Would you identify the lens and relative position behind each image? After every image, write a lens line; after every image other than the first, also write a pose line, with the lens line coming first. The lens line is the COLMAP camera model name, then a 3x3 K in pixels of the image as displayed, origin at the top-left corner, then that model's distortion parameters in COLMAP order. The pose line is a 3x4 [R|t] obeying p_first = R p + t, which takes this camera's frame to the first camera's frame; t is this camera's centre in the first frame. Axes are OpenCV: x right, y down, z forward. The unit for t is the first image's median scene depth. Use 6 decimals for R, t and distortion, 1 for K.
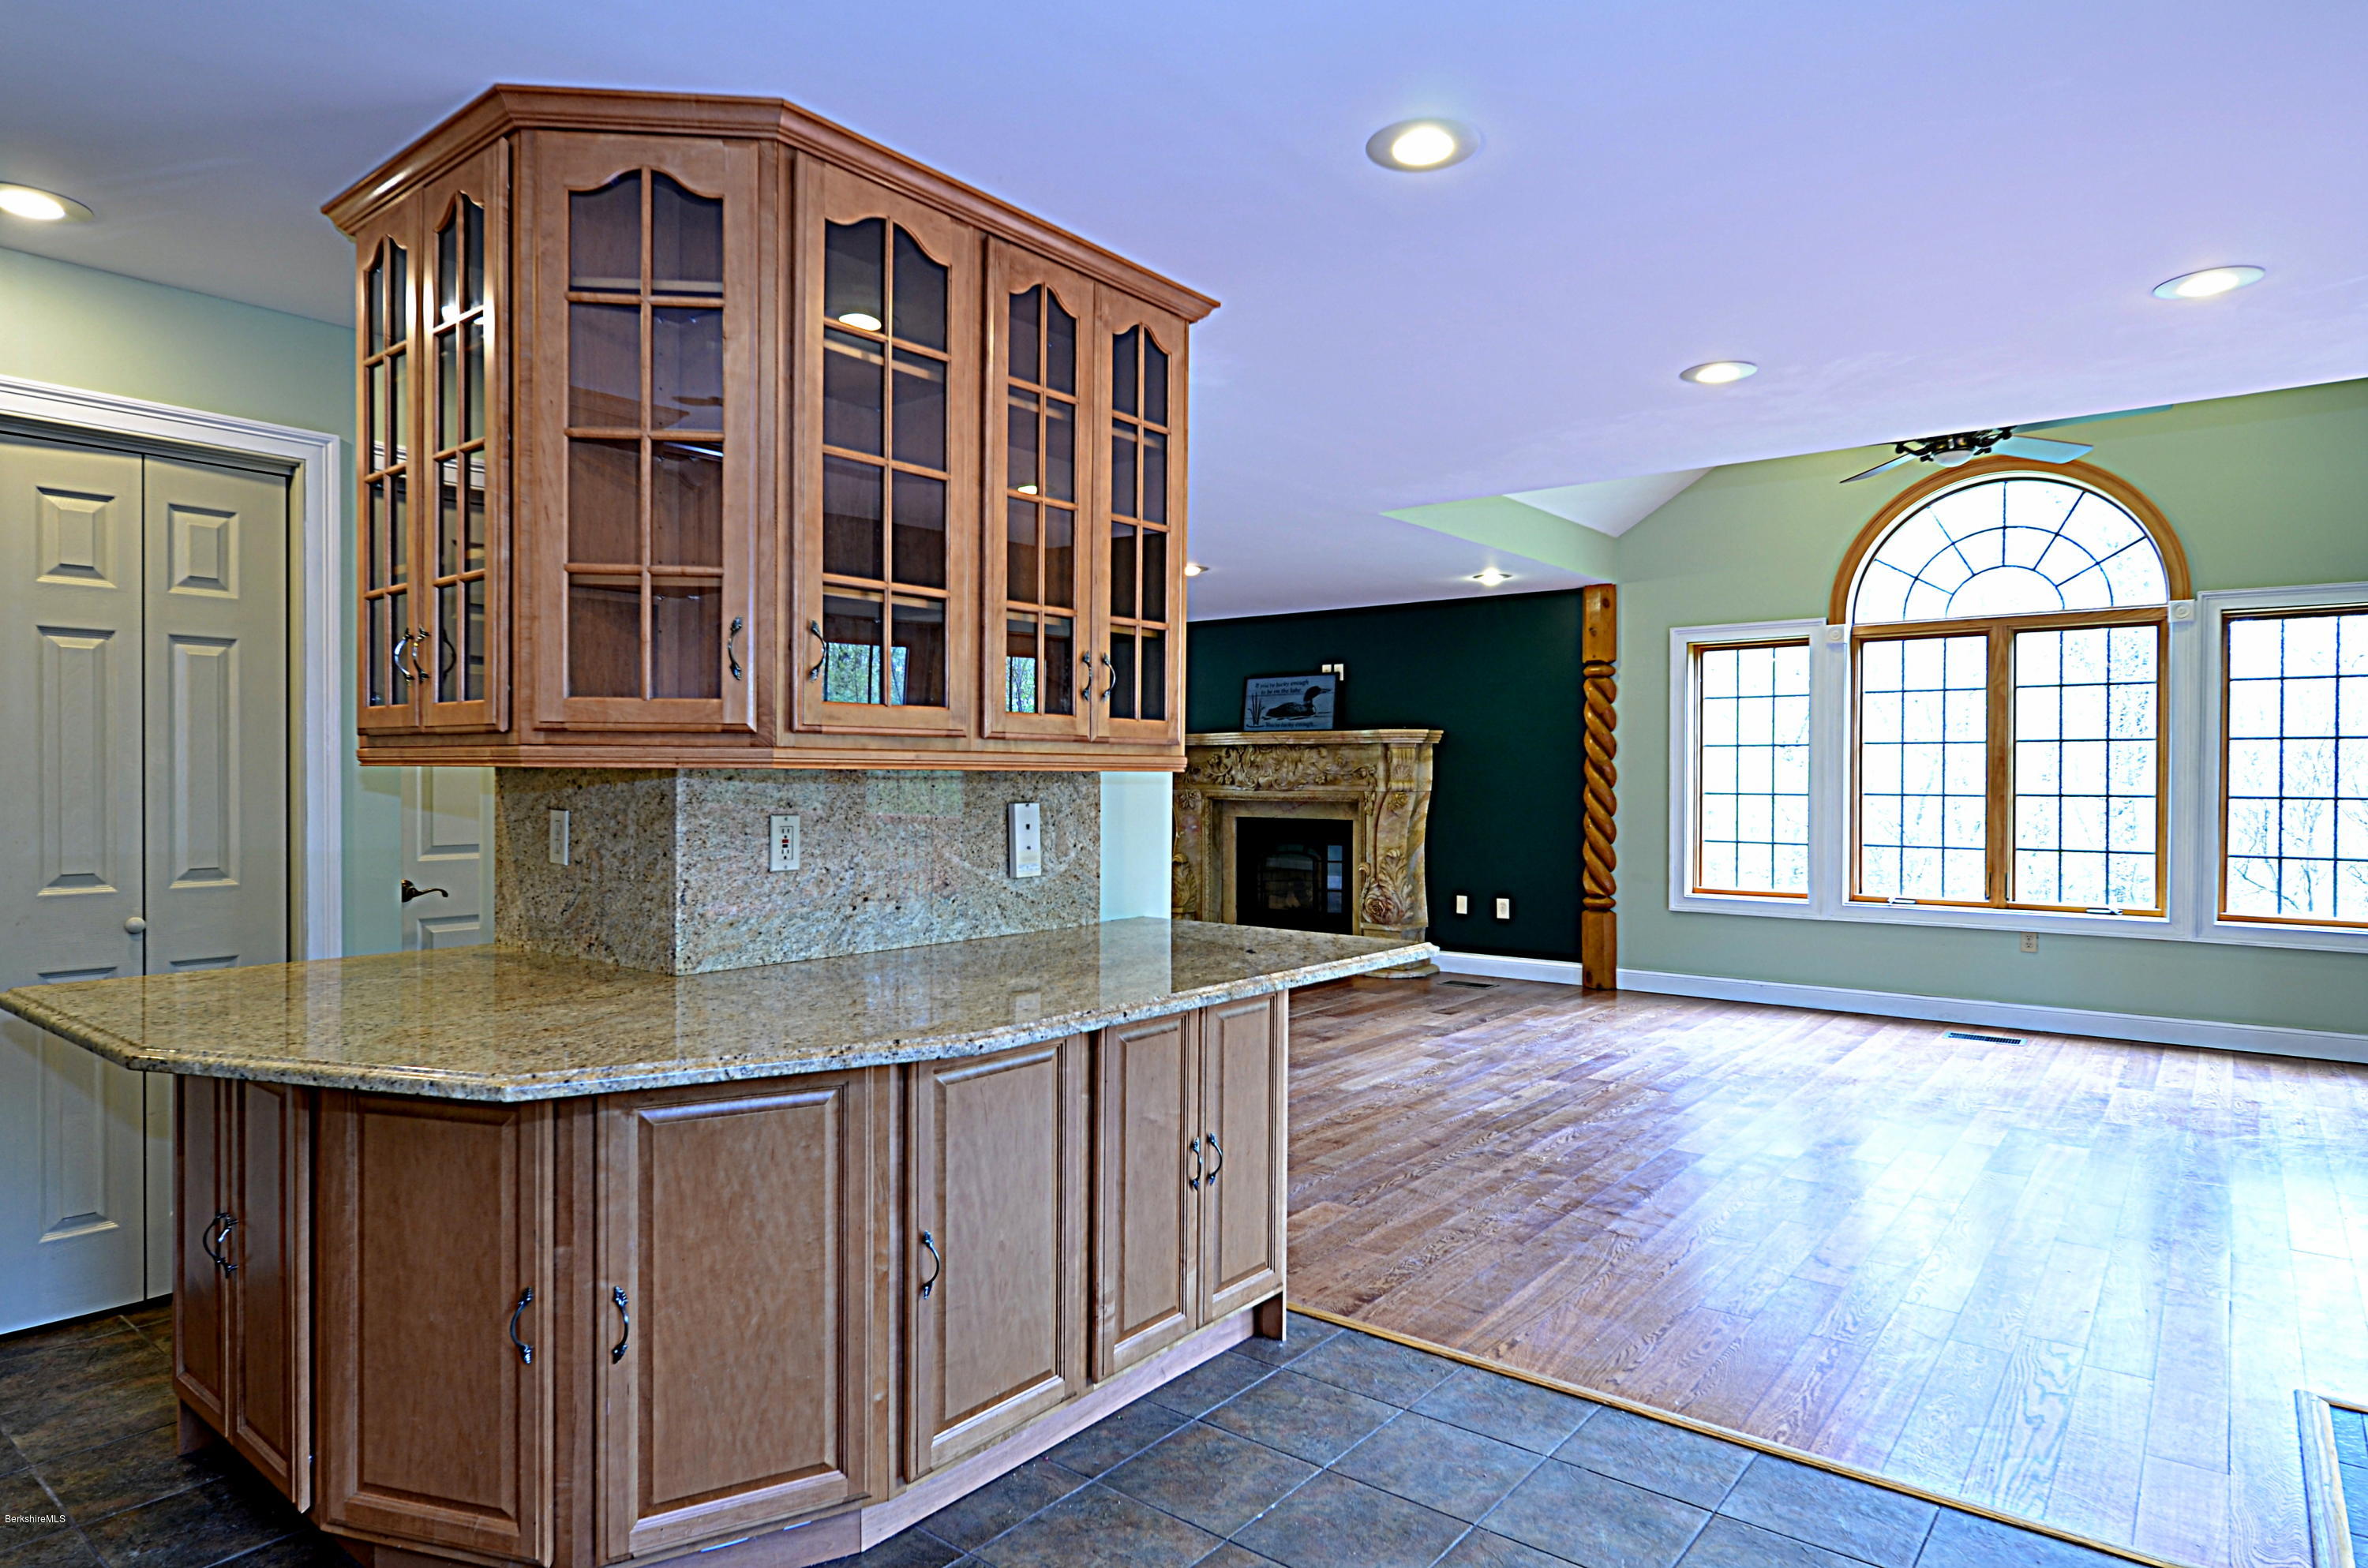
lens RADIAL K [[1336.6, 0, 1181.4], [0, 1336.6, 791.9], [0, 0, 1]] dist [0.000417, 0.001905]
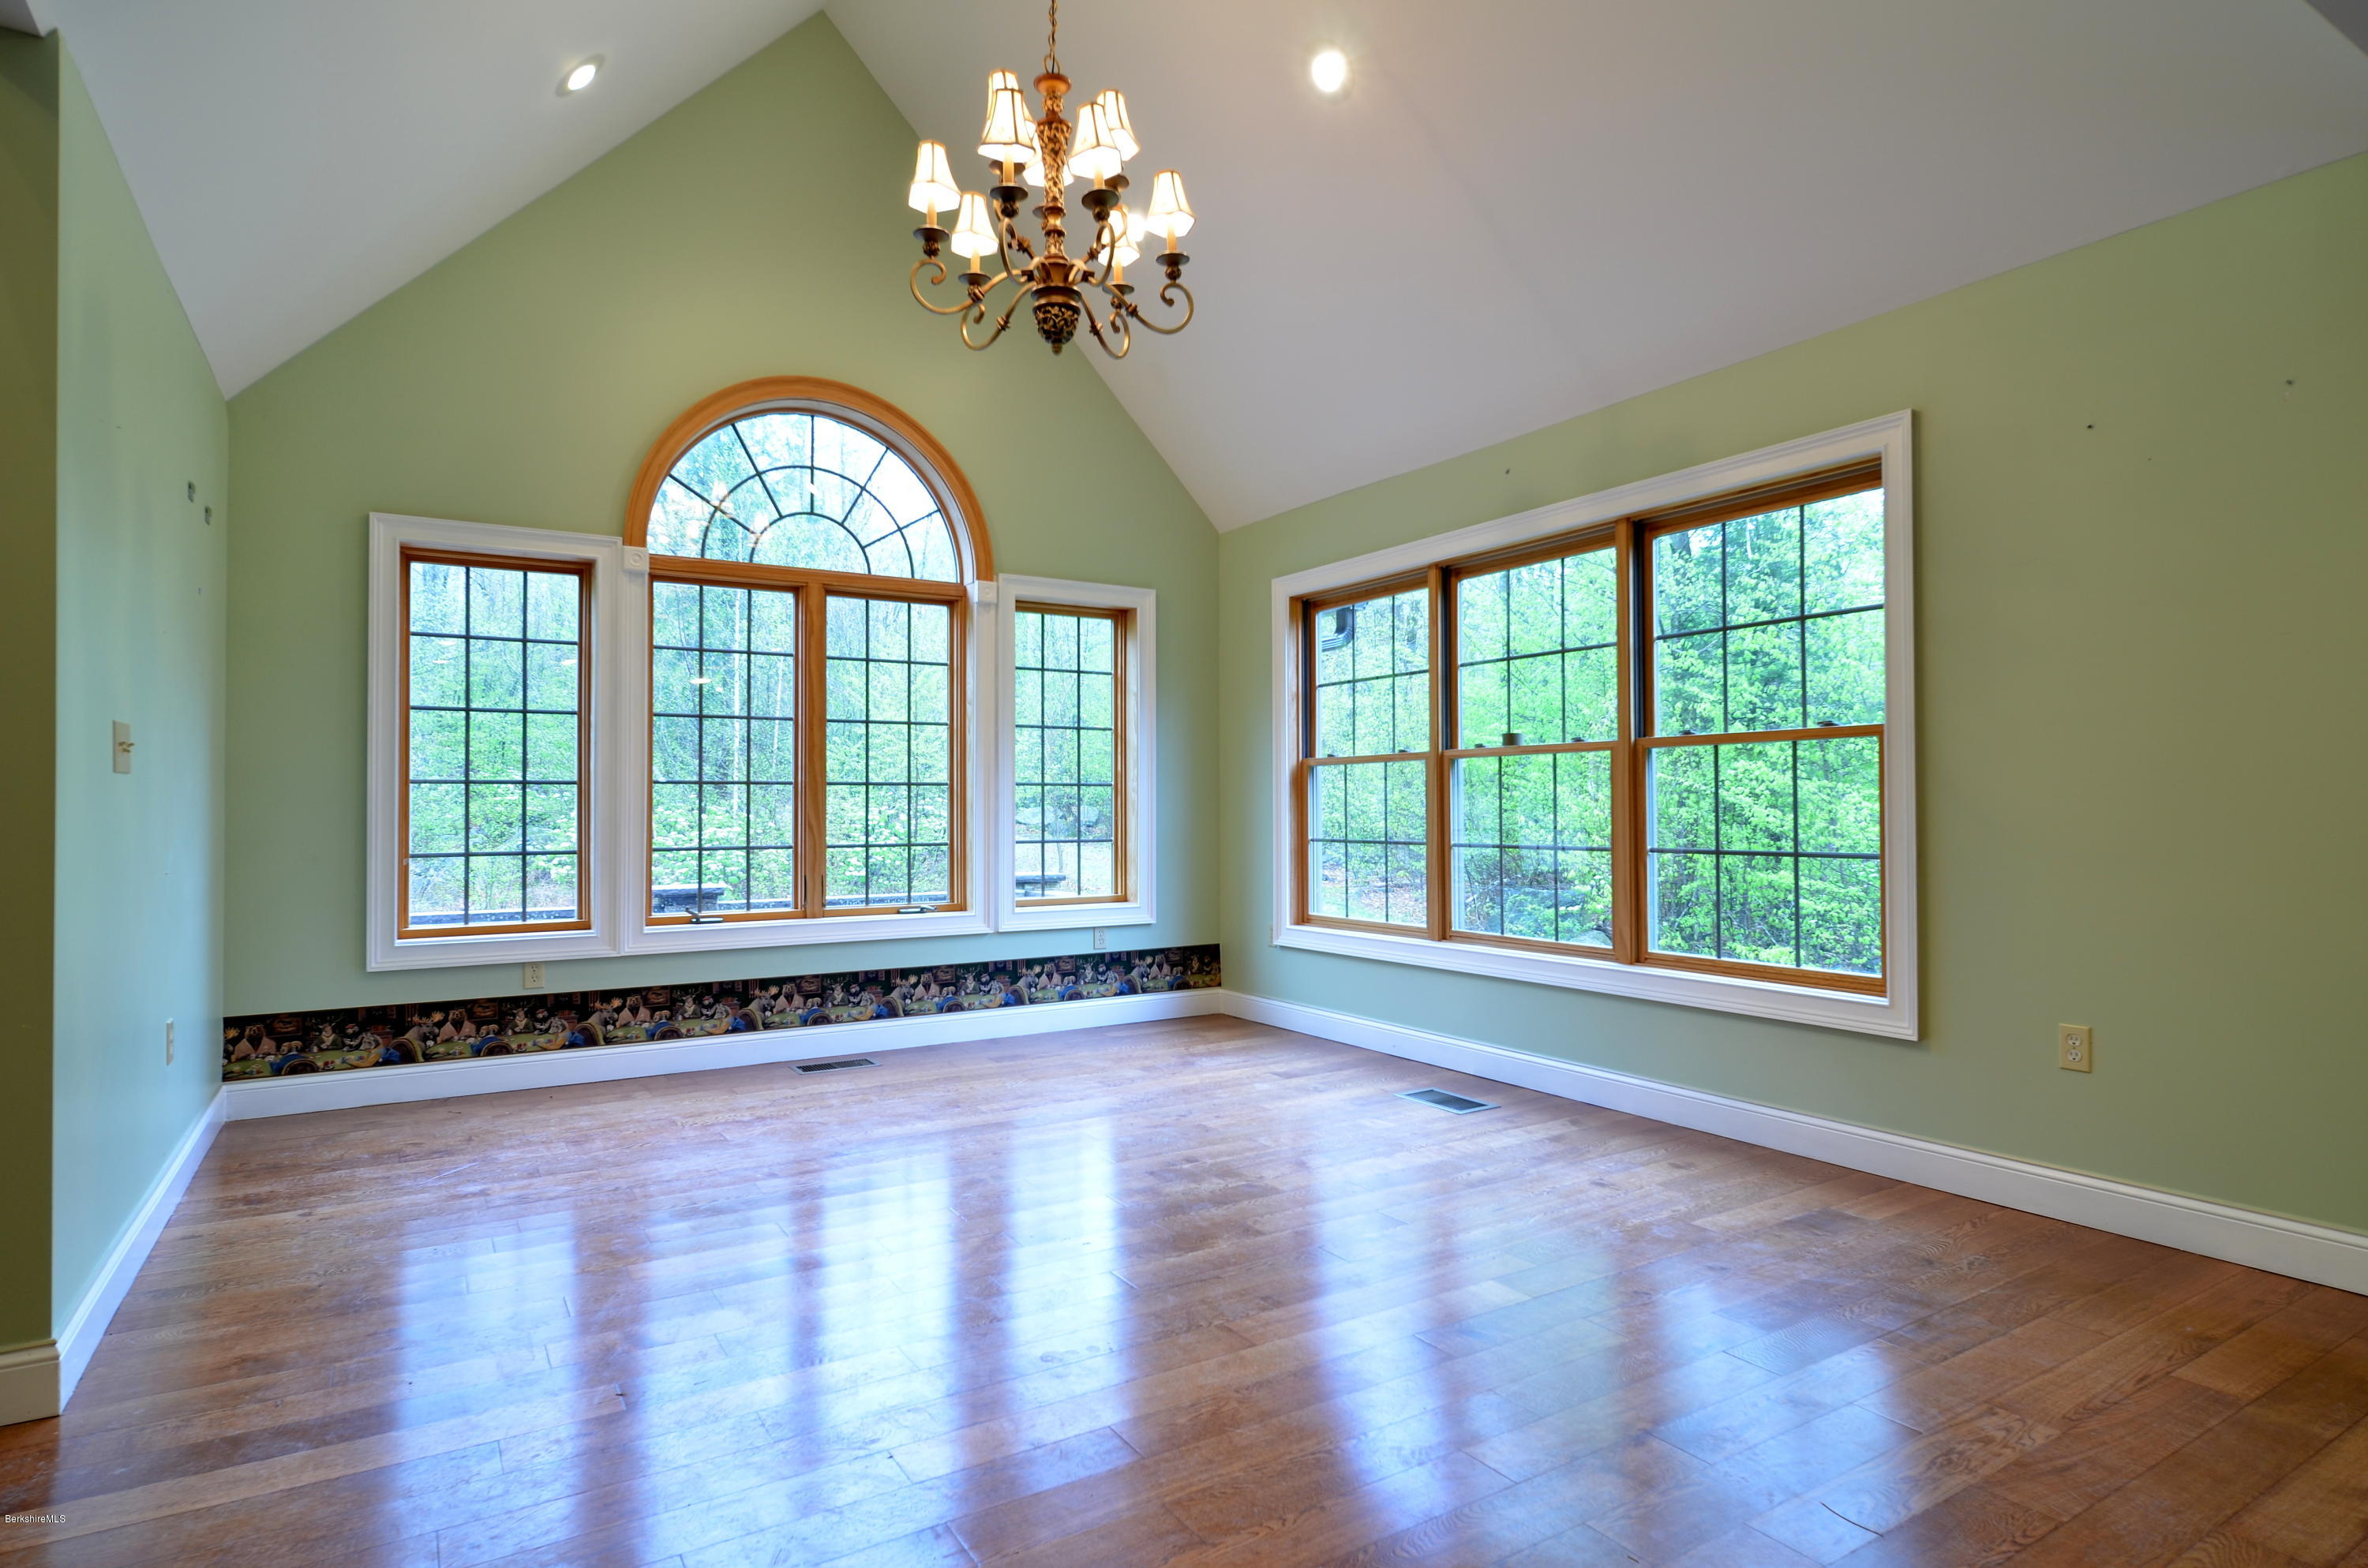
lens RADIAL K [[1255.7, 0, 1163.3], [0, 1255.7, 801.0], [0, 0, 1]] dist [-0.000801, 0.000166]
pose [[0.356073, 0.004368, 0.934448, -0.047990], [0.015824, 0.999818, -0.010703, 0.025323], [-0.934324, 0.018597, 0.355939, 0.504345]]
